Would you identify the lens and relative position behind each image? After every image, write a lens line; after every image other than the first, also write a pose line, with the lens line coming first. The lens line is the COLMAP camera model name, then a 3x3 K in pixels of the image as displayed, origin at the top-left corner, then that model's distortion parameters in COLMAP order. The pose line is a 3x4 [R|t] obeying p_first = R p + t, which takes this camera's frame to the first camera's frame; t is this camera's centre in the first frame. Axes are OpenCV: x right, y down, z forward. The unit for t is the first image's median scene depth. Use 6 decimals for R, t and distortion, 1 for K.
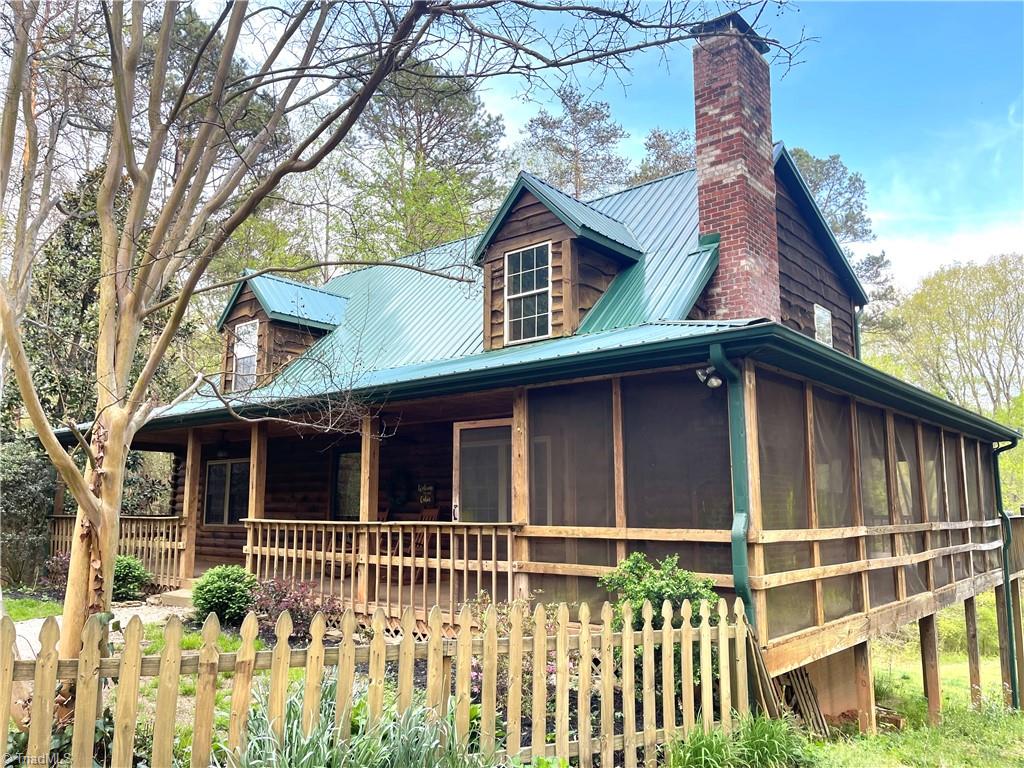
lens RADIAL K [[779.8, 0, 516.3], [0, 779.8, 387.7], [0, 0, 1]] dist [0.060268, -0.079449]
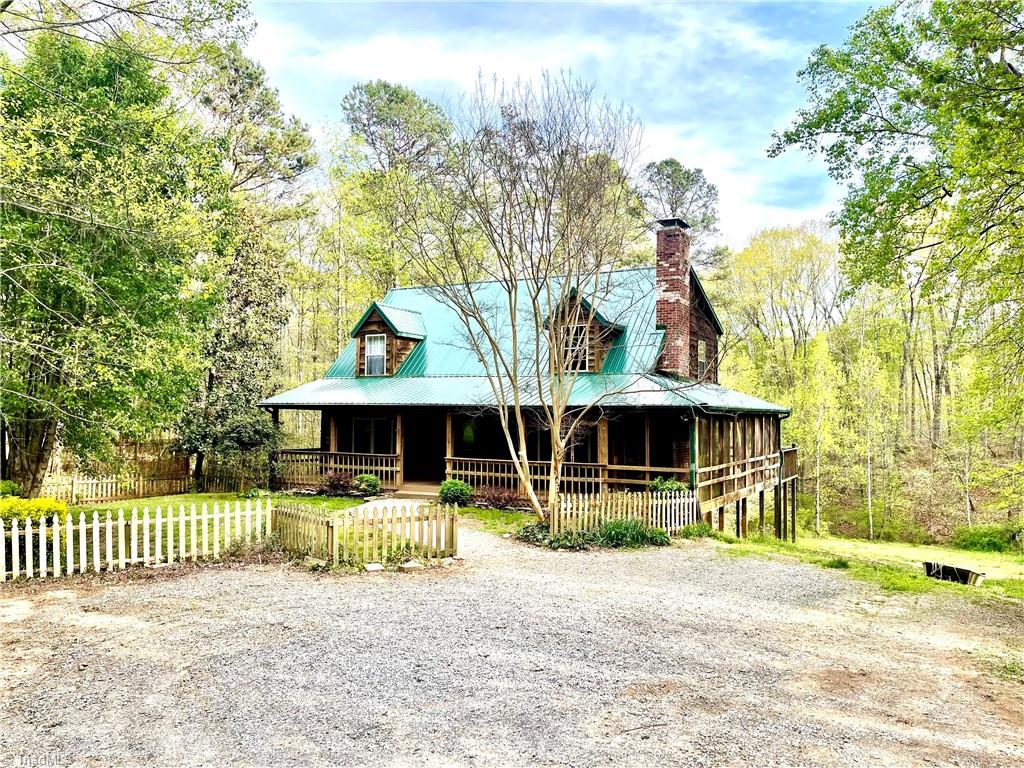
lens RADIAL K [[779.8, 0, 516.3], [0, 779.8, 387.7], [0, 0, 1]] dist [0.060268, -0.079449]
pose [[0.980657, 0.015030, 0.195154, -0.569910], [-0.038051, 0.992665, 0.114755, -0.264075], [-0.191998, -0.119961, 0.974036, -1.044656]]
